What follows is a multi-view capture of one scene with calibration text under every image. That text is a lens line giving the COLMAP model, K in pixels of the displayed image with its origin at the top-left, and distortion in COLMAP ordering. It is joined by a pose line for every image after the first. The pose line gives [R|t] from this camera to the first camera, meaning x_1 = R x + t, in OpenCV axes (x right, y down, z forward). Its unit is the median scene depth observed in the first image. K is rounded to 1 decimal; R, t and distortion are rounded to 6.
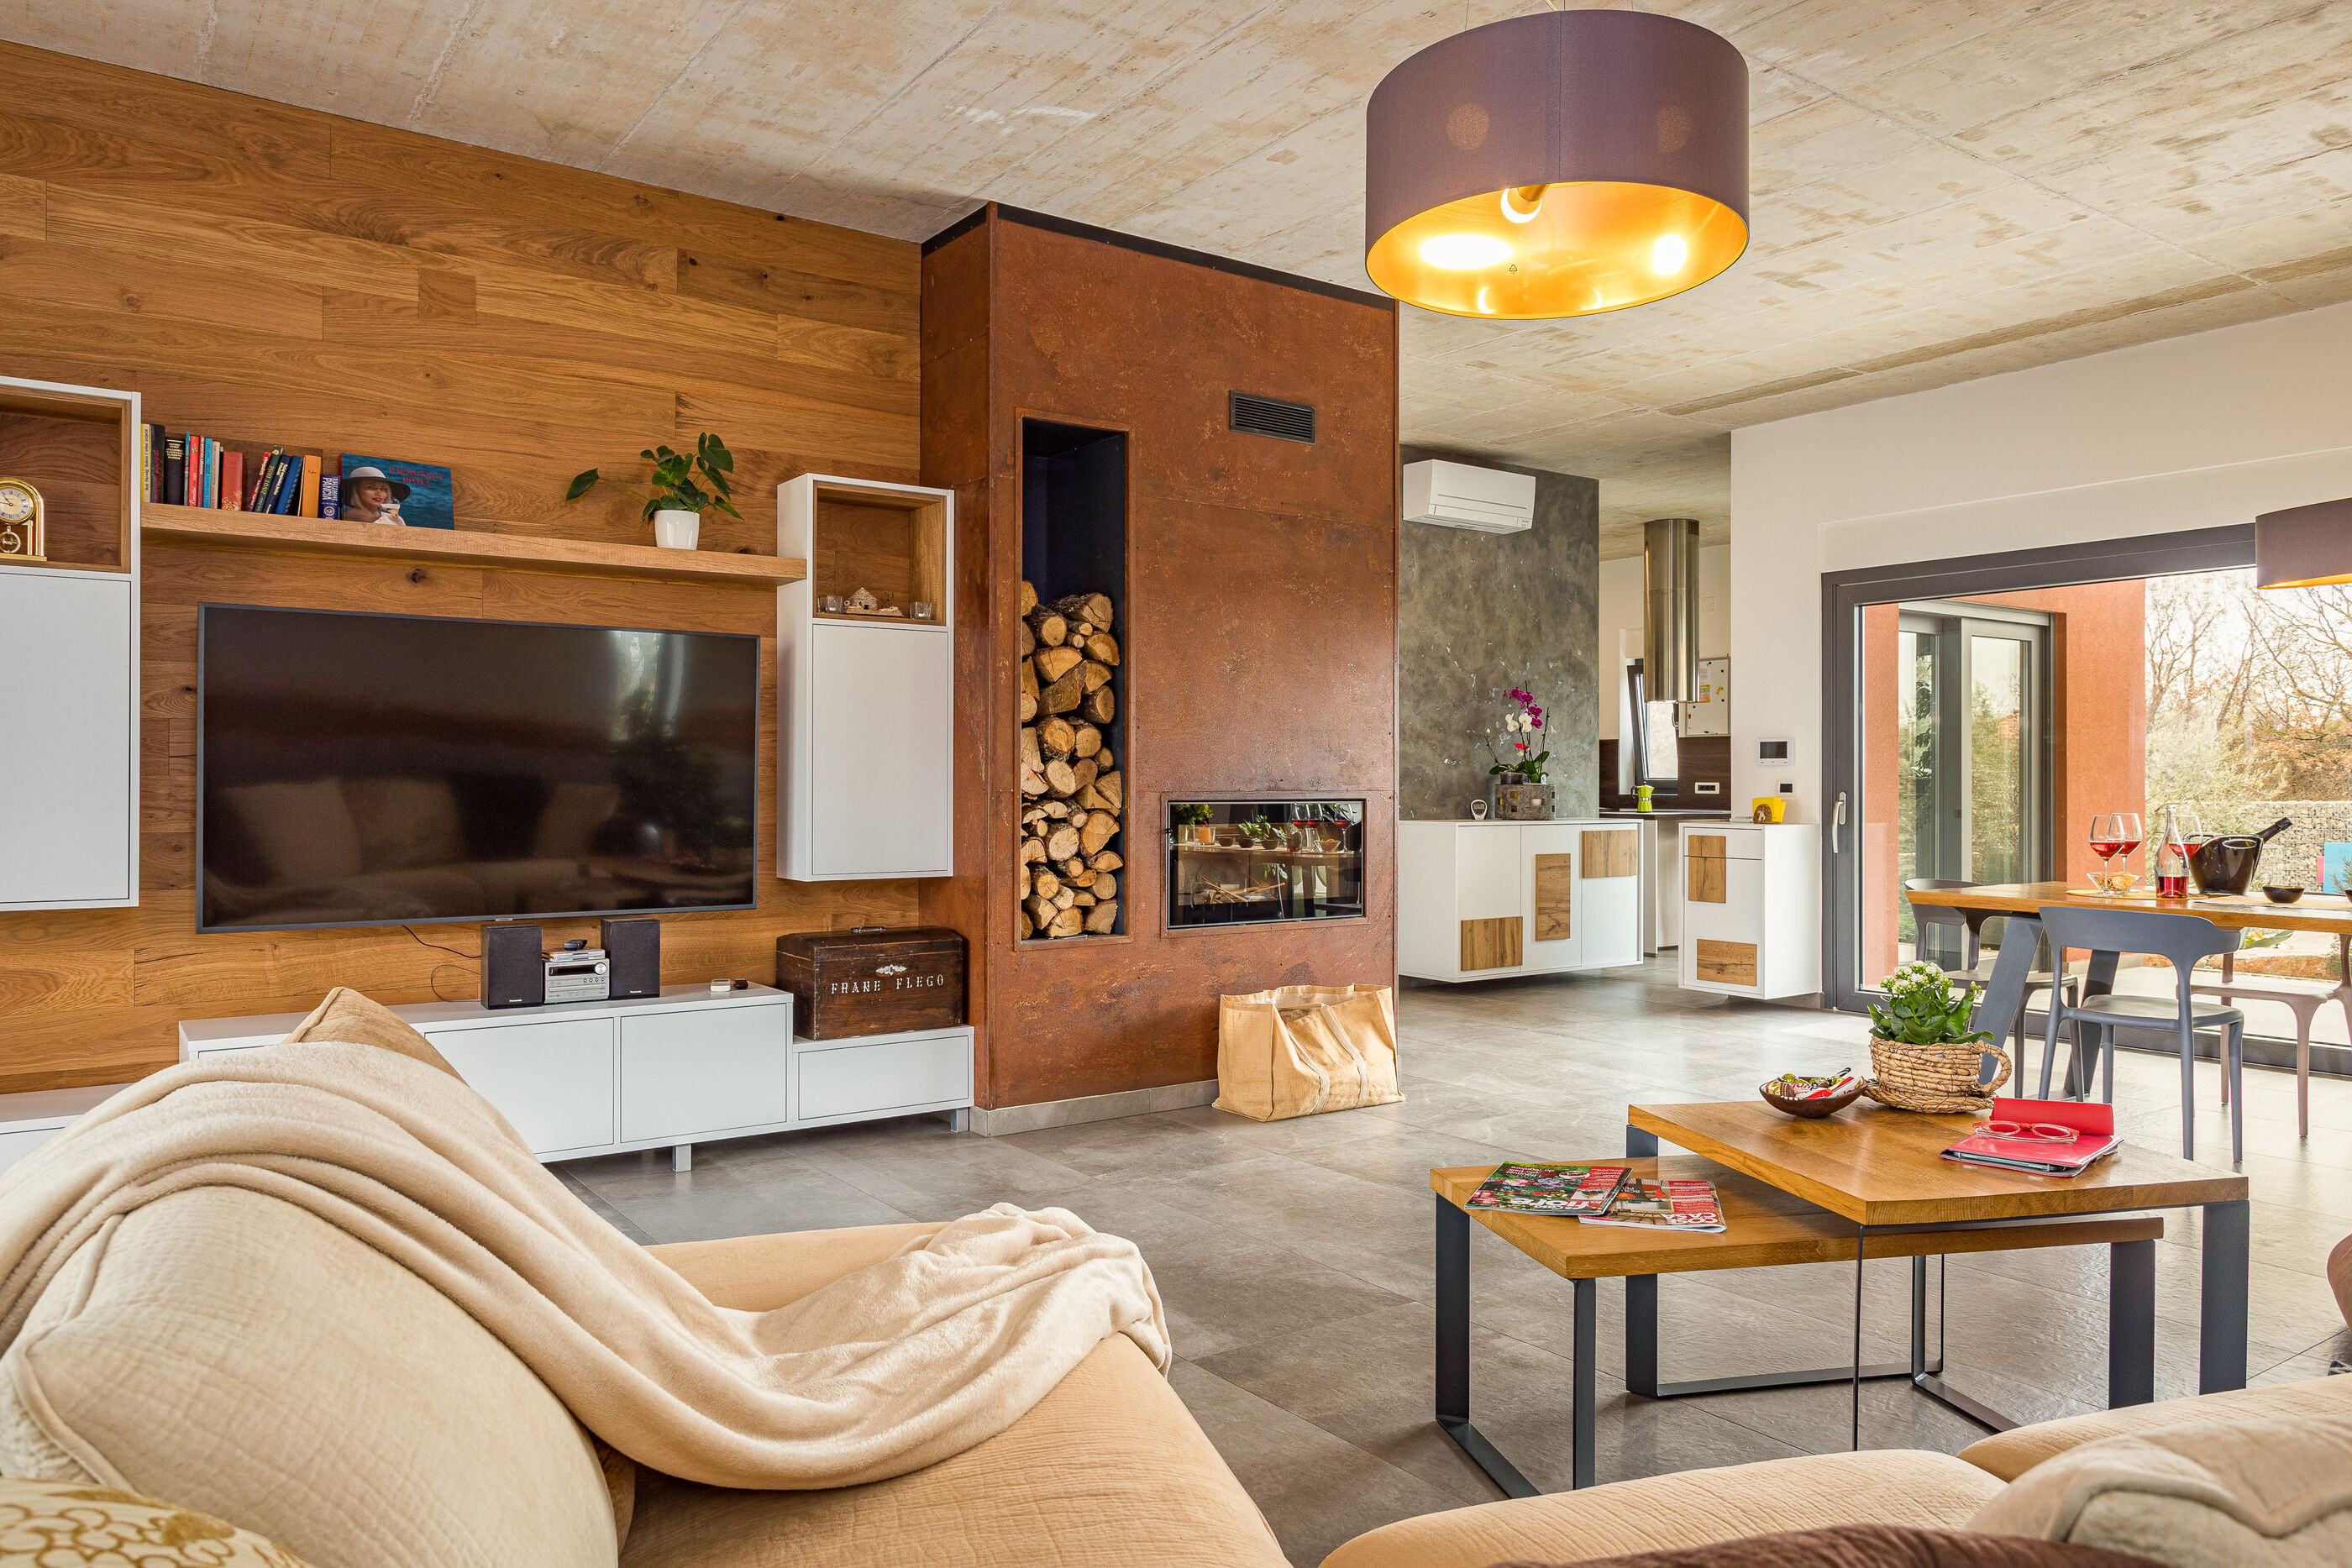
lens RADIAL K [[1549.8, 0, 1174.4], [0, 1549.8, 781.2], [0, 0, 1]] dist [-0.007655, 0.011564]
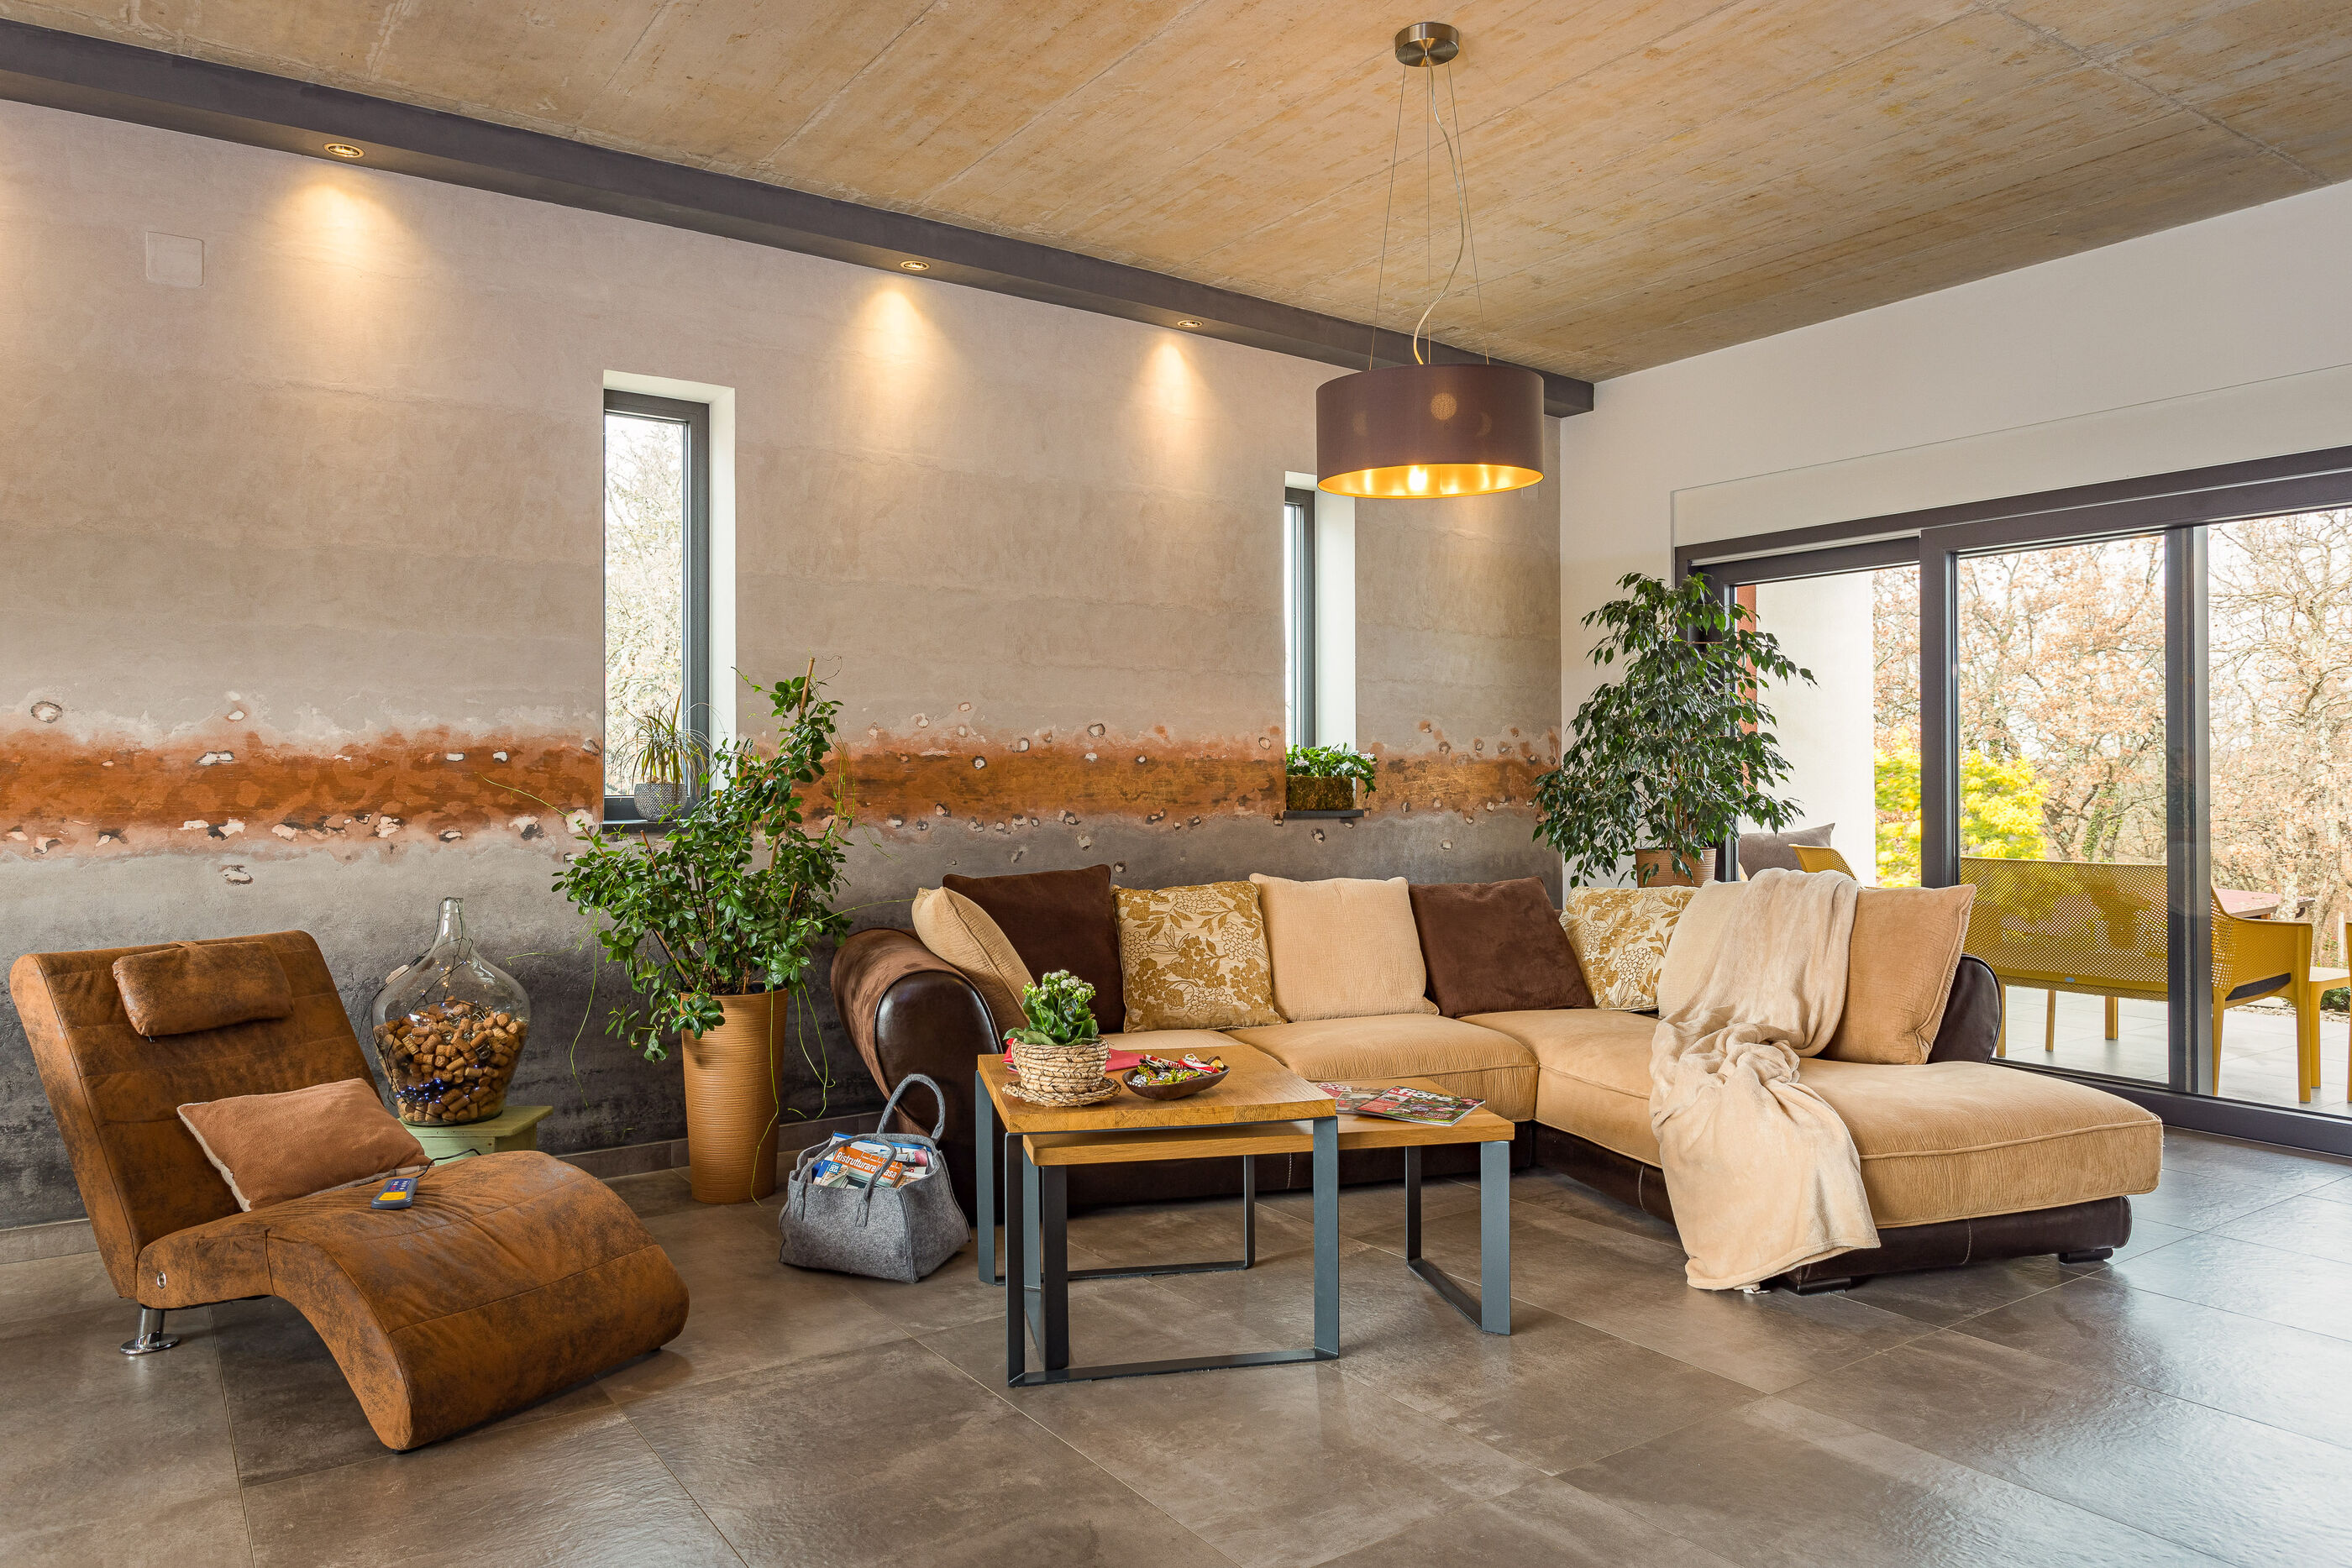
lens RADIAL K [[1549.8, 0, 1163.5], [0, 1549.8, 769.2], [0, 0, 1]] dist [-0.007655, 0.011564]
pose [[-0.999941, 0.002386, 0.010591, 0.231385], [0.002321, 0.999978, -0.006170, -0.010086], [-0.010605, -0.006145, -0.999925, 1.204162]]
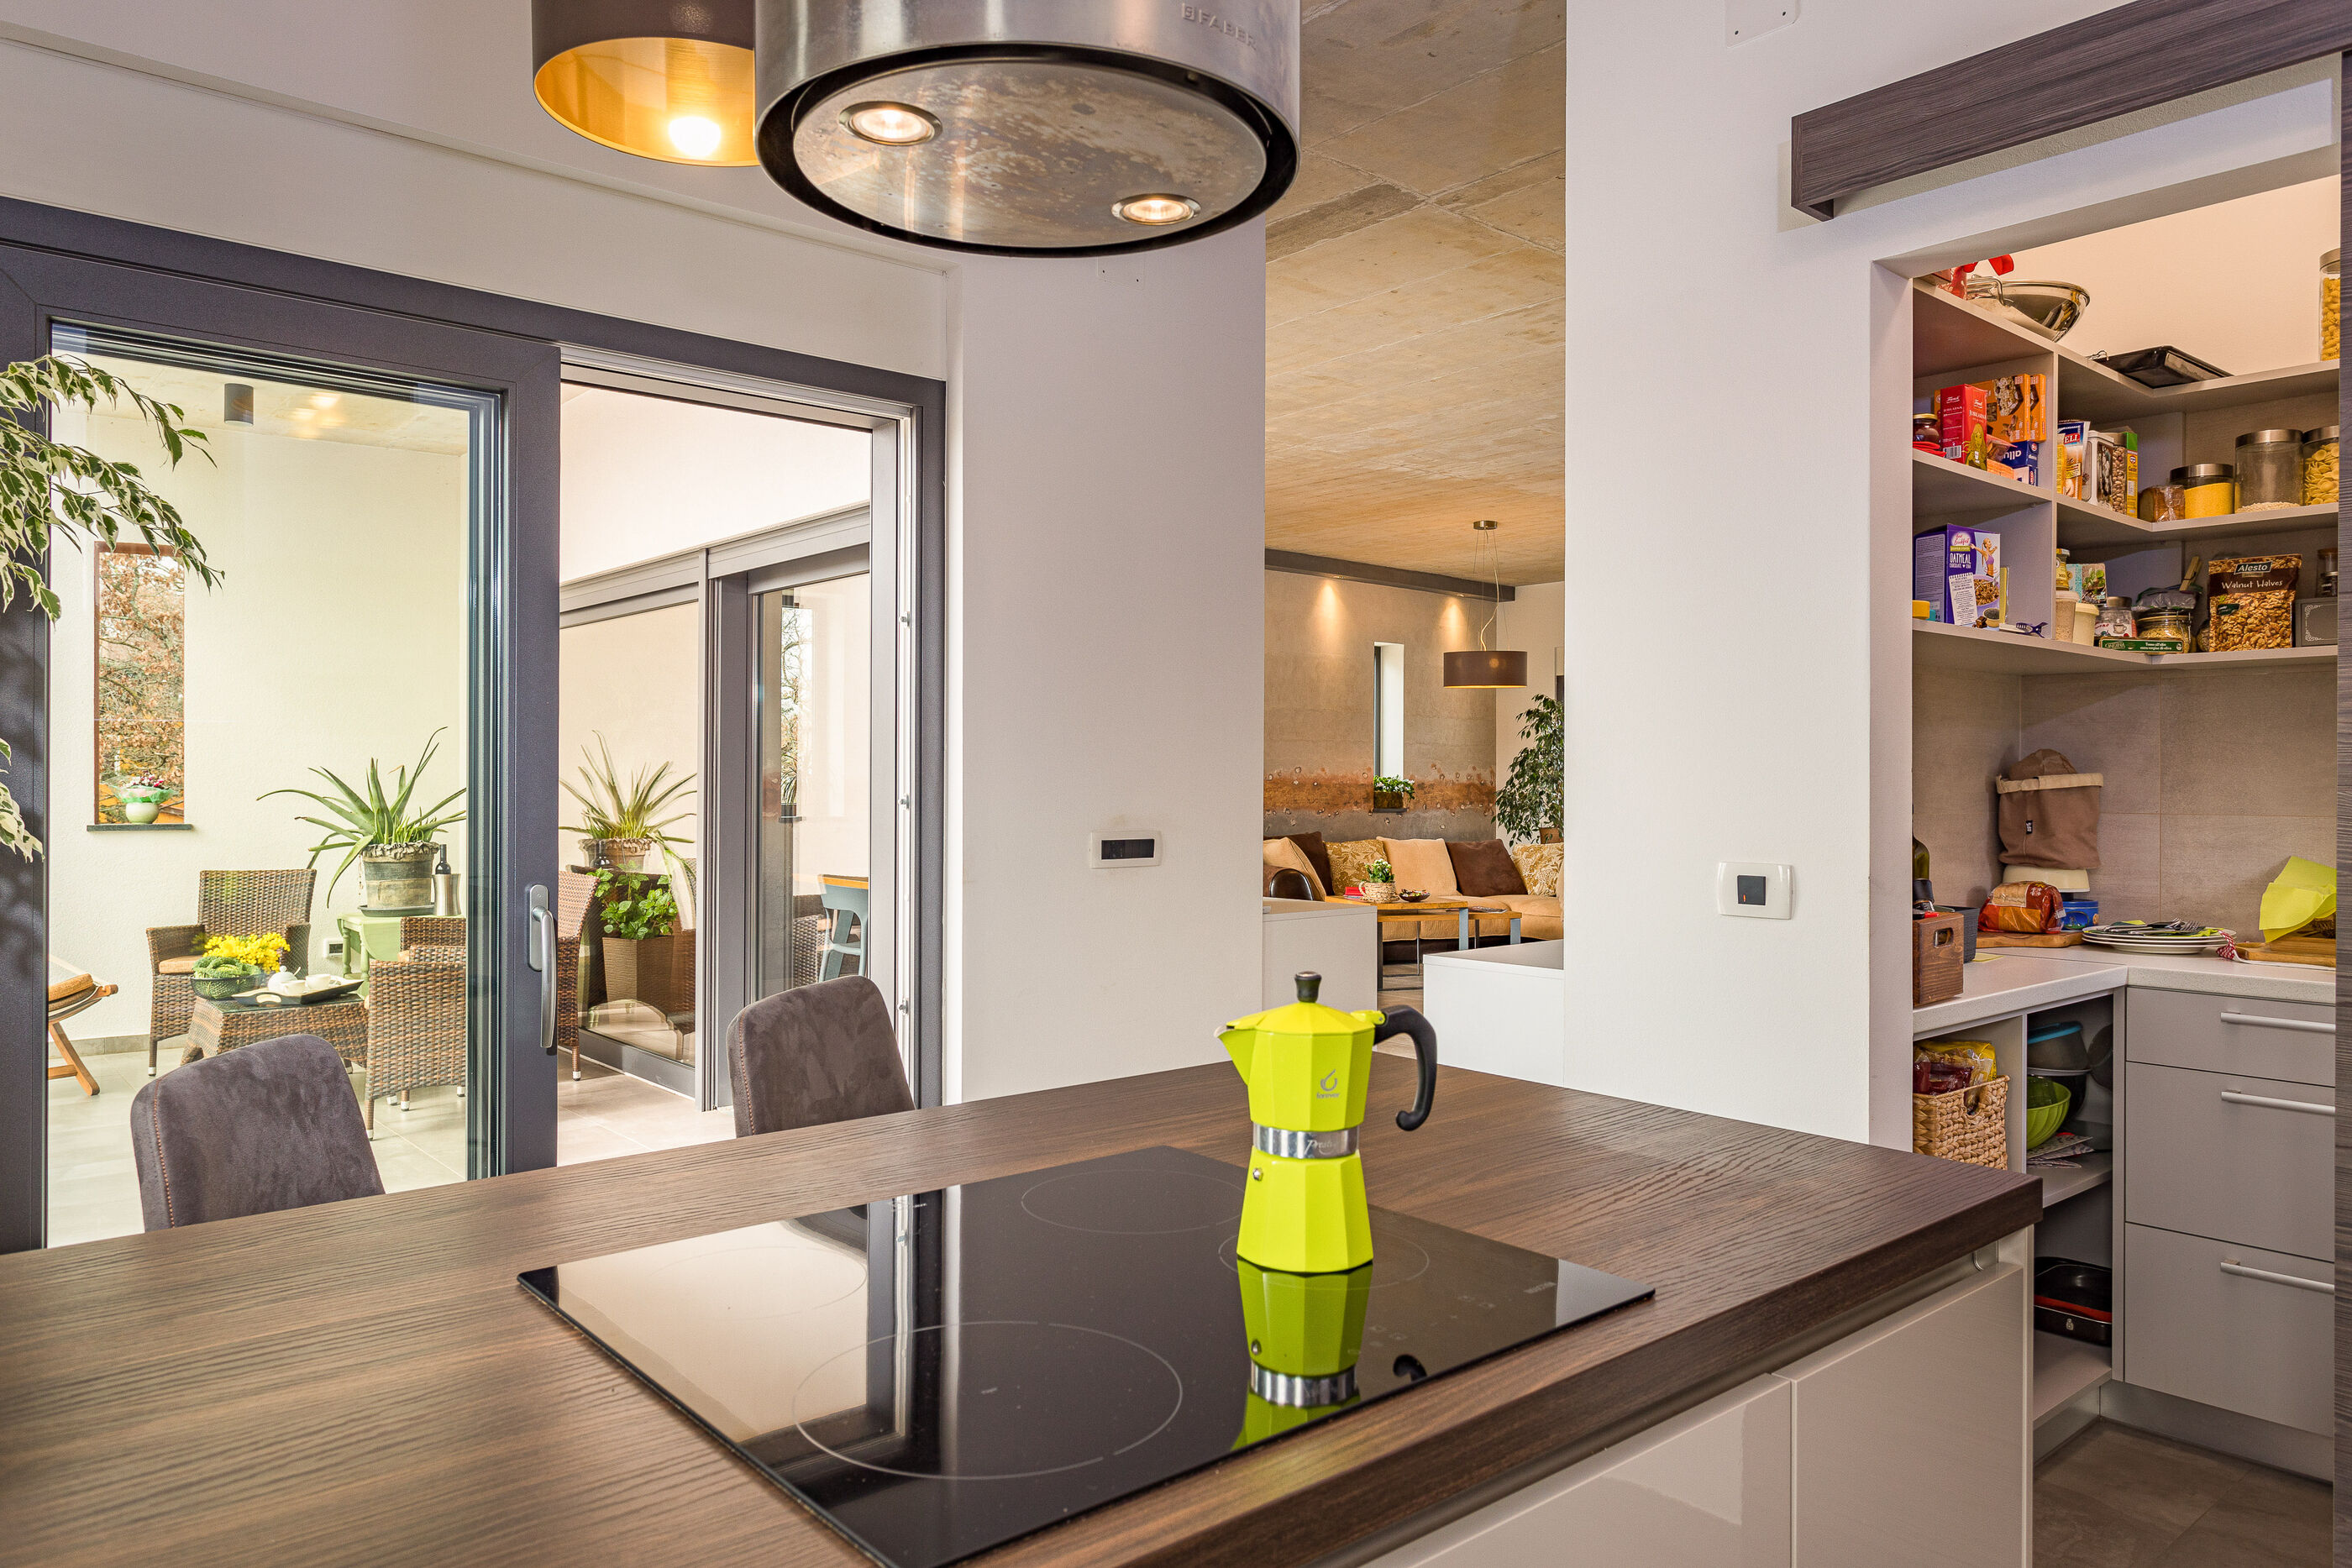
lens RADIAL K [[1549.8, 0, 1170.1], [0, 1549.8, 782.3], [0, 0, 1]] dist [-0.007655, 0.011564]
pose [[-0.995445, -0.003723, -0.095263, 0.716939], [-0.003786, 0.999993, 0.000484, -0.026891], [0.095261, 0.000842, -0.995452, 2.445805]]
